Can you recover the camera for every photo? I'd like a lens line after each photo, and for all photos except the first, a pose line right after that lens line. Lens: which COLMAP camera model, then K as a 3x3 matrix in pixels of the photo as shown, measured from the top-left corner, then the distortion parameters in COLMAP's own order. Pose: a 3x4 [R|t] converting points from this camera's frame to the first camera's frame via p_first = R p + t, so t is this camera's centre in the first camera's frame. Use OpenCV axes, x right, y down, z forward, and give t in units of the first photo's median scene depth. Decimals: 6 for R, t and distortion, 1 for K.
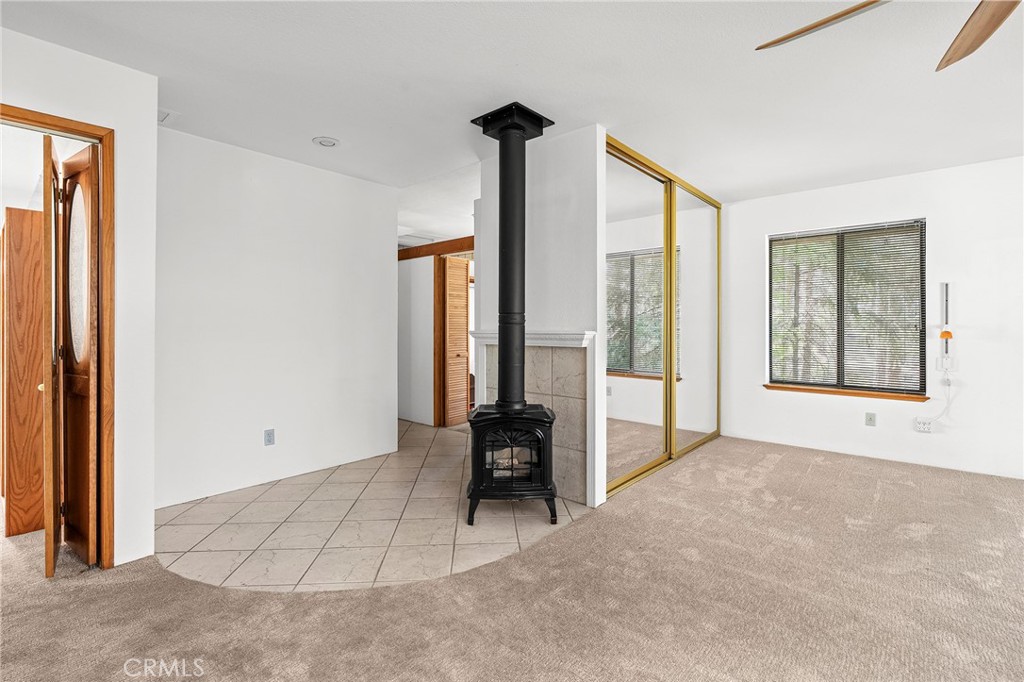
lens RADIAL K [[473.9, 0, 518.8], [0, 473.9, 333.4], [0, 0, 1]] dist [-0.004241, 0.000003]
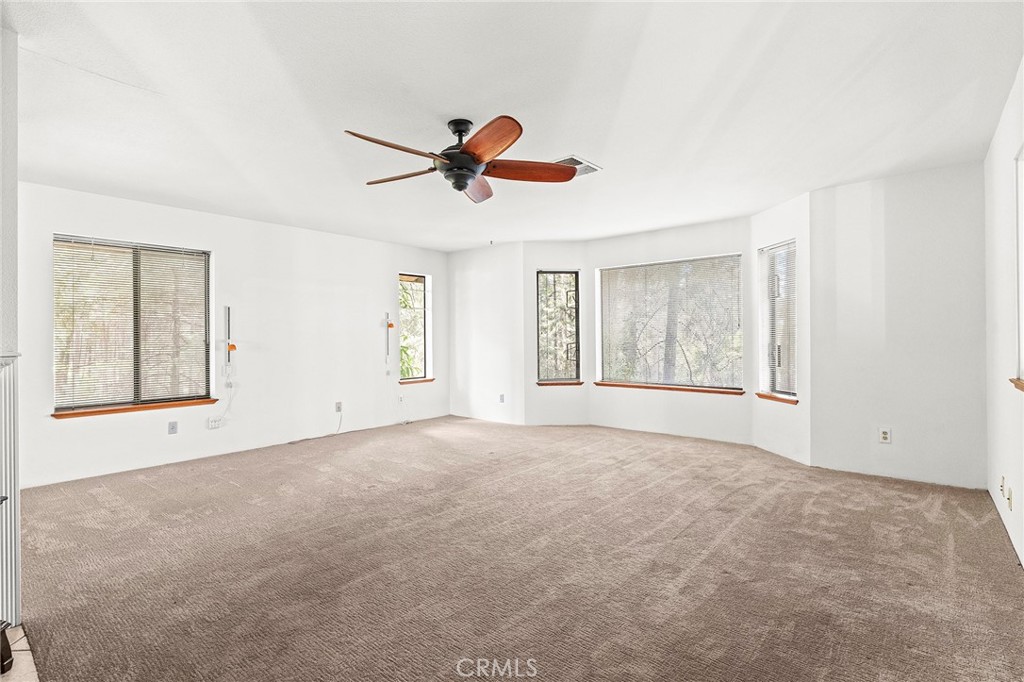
lens RADIAL K [[499.1, 0, 512.0], [0, 499.1, 341.0], [0, 0, 1]] dist [0.004460, 0.000358]
pose [[-0.035275, -0.005755, 0.999361, -0.469465], [0.023292, 0.999707, 0.006579, -0.005497], [-0.999106, 0.023509, -0.035131, 0.295862]]
